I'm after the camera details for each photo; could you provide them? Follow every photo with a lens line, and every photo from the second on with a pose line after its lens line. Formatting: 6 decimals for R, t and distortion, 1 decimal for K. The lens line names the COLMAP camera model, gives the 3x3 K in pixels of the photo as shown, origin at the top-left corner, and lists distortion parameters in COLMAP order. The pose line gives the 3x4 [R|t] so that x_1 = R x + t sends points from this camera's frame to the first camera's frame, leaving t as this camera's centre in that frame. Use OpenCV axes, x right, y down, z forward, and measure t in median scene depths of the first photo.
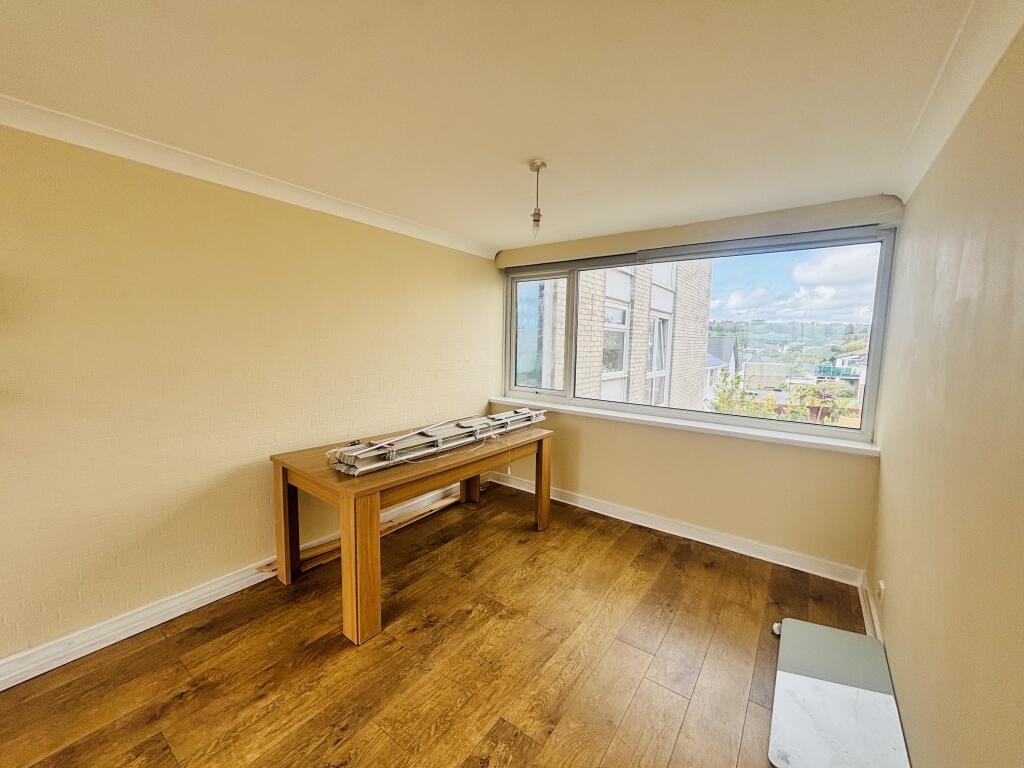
lens RADIAL K [[410.5, 0, 510.7], [0, 410.5, 383.6], [0, 0, 1]] dist [-0.000236, 0.000151]
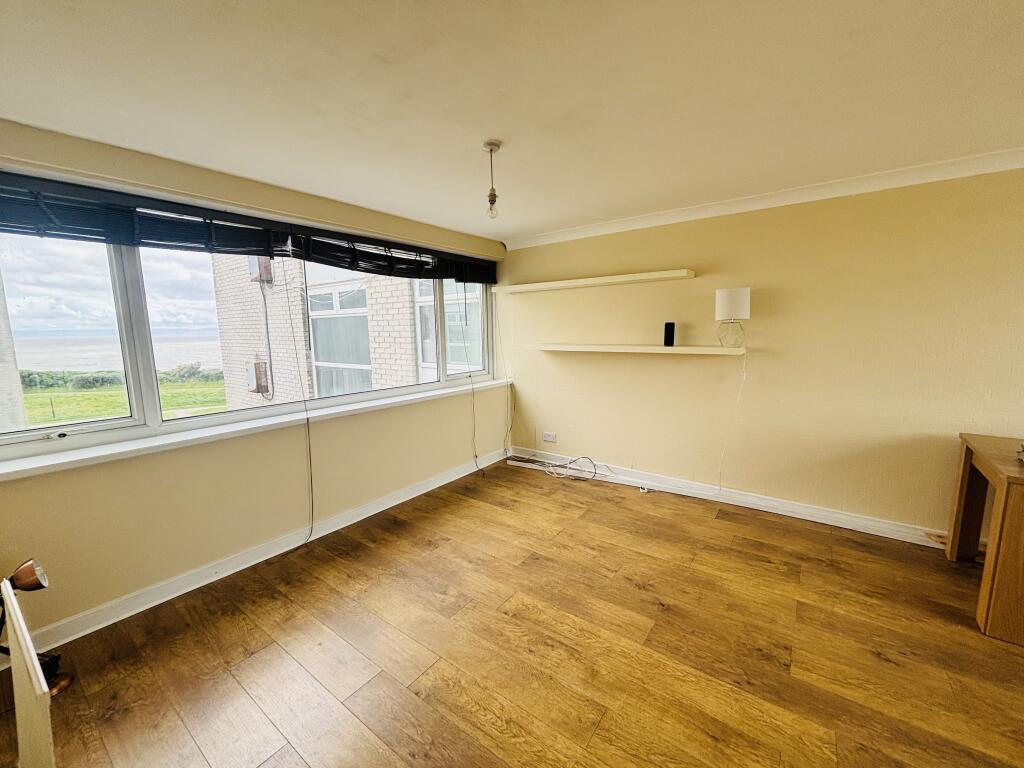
lens RADIAL K [[410.8, 0, 510.9], [0, 410.8, 385.8], [0, 0, 1]] dist [-0.000435, 0.000574]
pose [[0.002171, 0.120204, -0.992747, 0.355092], [-0.089766, 0.988765, 0.119525, 0.032623], [0.995960, 0.088856, 0.012937, -0.116247]]
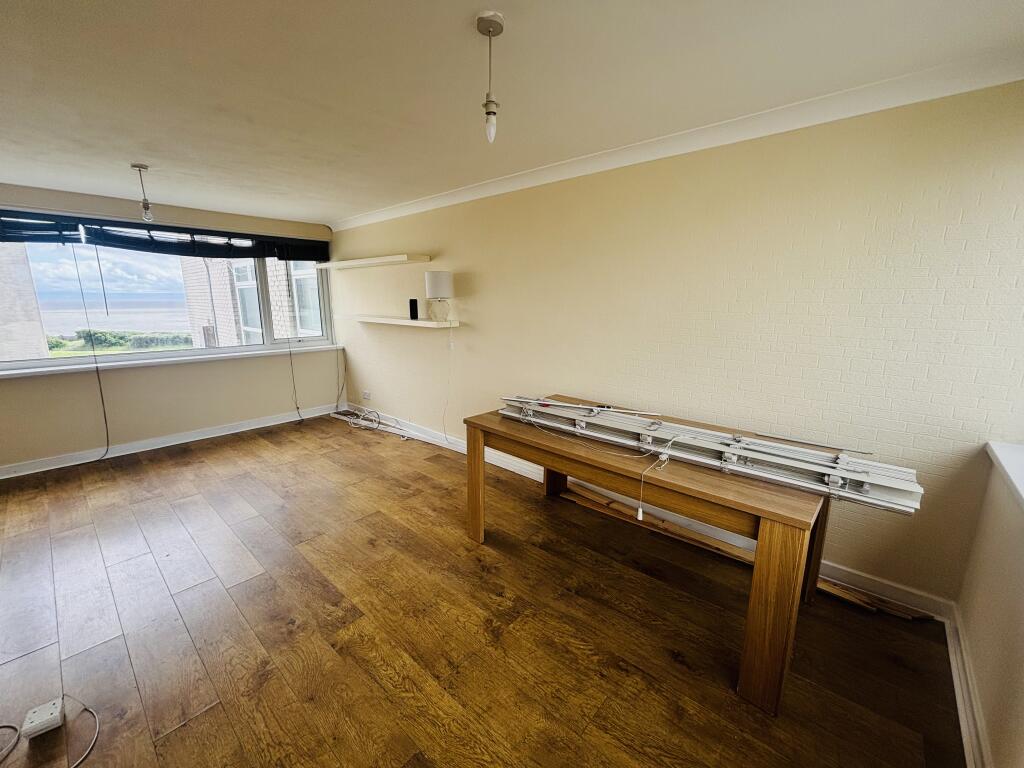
lens RADIAL K [[412.4, 0, 512.0], [0, 412.4, 384.0], [0, 0, 1]] dist [-0.002618, -0.000393]
pose [[-0.084565, 0.184414, -0.979204, 0.568113], [-0.108345, 0.975195, 0.193016, -0.072445], [0.990510, 0.122414, -0.062487, 0.806793]]
